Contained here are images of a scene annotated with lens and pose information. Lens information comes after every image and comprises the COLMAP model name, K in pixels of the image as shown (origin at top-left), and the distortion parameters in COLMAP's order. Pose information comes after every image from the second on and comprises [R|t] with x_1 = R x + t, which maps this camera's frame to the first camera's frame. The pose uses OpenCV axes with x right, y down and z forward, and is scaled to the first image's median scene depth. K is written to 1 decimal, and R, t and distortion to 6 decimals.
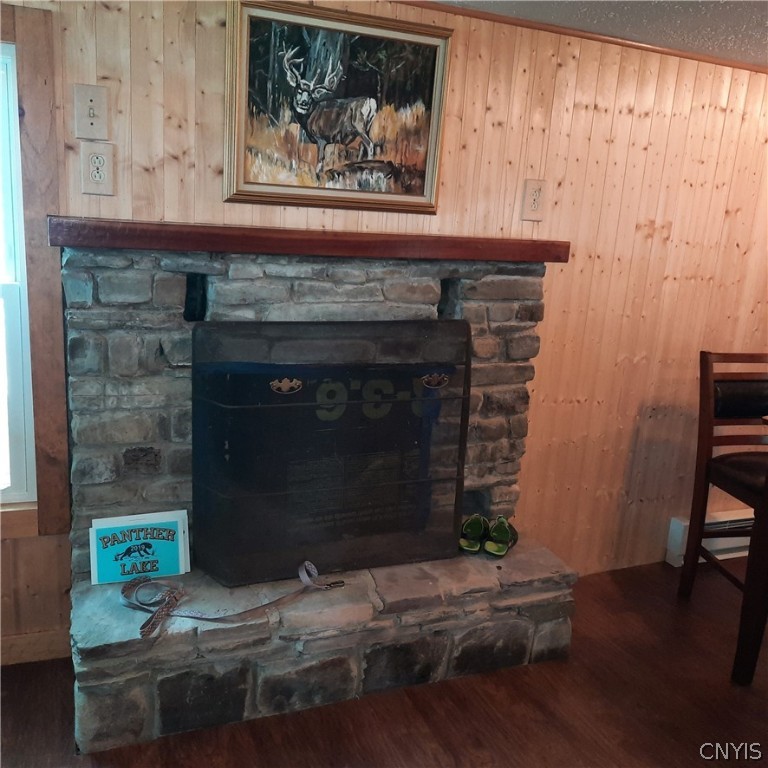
lens RADIAL K [[745.7, 0, 384.0], [0, 745.7, 384.0], [0, 0, 1]] dist [0.055124, -0.071230]
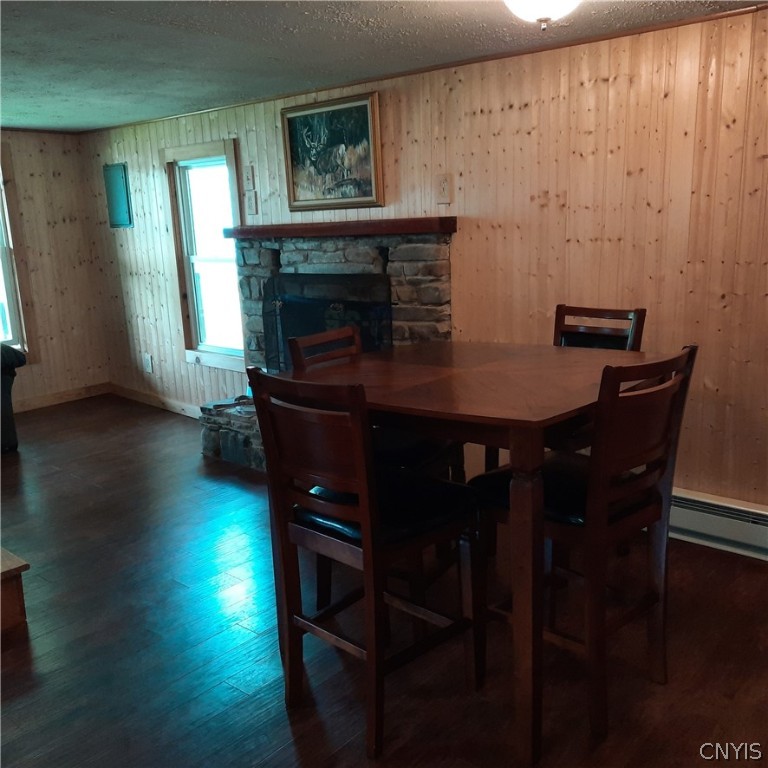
lens RADIAL K [[747.4, 0, 380.9], [0, 747.4, 379.1], [0, 0, 1]] dist [0.043061, -0.045977]
pose [[0.458447, 0.106536, -0.882313, 1.555993], [-0.133088, 0.989824, 0.050366, 0.053647], [0.878700, 0.094335, 0.467961, 0.313052]]
